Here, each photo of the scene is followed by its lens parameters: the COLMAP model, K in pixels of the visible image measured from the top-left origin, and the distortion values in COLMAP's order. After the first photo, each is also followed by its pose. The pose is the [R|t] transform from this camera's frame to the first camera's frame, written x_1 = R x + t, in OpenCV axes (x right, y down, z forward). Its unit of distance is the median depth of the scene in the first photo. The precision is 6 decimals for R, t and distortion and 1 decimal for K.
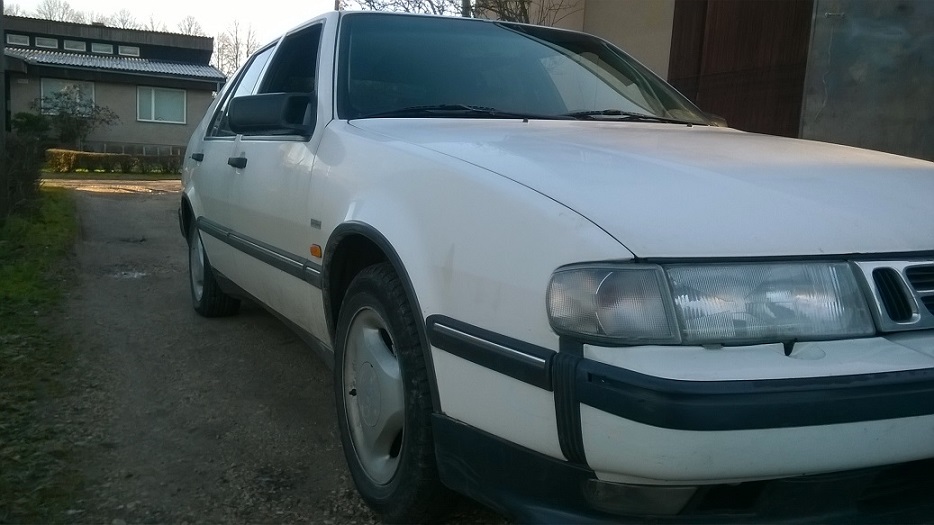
lens RADIAL K [[747.9, 0, 467.0], [0, 747.9, 262.5], [0, 0, 1]] dist [0.061309, -0.112616]
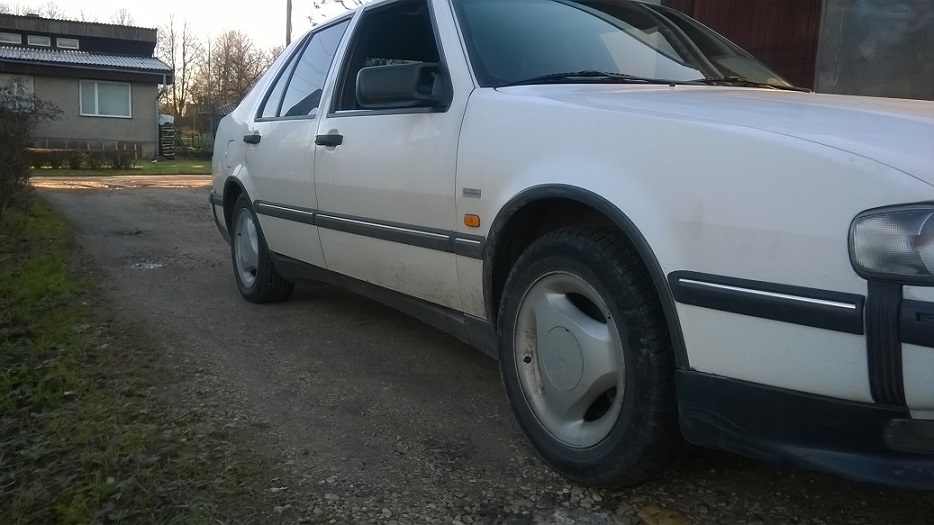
lens RADIAL K [[743.7, 0, 440.2], [0, 743.7, 266.5], [0, 0, 1]] dist [0.060412, -0.091878]
pose [[0.997191, -0.028225, 0.069374, -0.145021], [0.027292, 0.999524, 0.014369, 0.014004], [-0.069747, -0.012436, 0.997487, 0.010446]]
